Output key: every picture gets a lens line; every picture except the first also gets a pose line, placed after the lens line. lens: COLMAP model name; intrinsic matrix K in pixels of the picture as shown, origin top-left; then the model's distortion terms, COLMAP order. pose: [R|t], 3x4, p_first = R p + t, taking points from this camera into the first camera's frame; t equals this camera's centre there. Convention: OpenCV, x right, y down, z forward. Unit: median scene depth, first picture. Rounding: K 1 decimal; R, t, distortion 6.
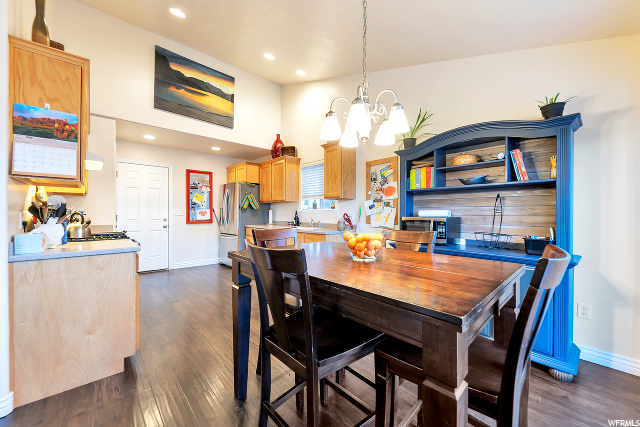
lens RADIAL K [[246.5, 0, 313.2], [0, 246.5, 217.7], [0, 0, 1]] dist [-0.001232, 0.000215]
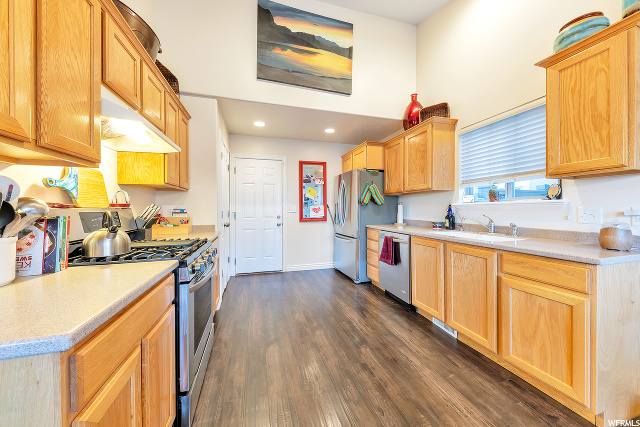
lens RADIAL K [[211.8, 0, 316.1], [0, 211.8, 212.0], [0, 0, 1]] dist [0.000188, 0.000012]
pose [[0.900469, -0.003525, -0.434906, -0.138621], [0.001749, 0.999988, -0.004485, -0.008364], [0.434916, 0.003278, 0.900465, 0.367269]]
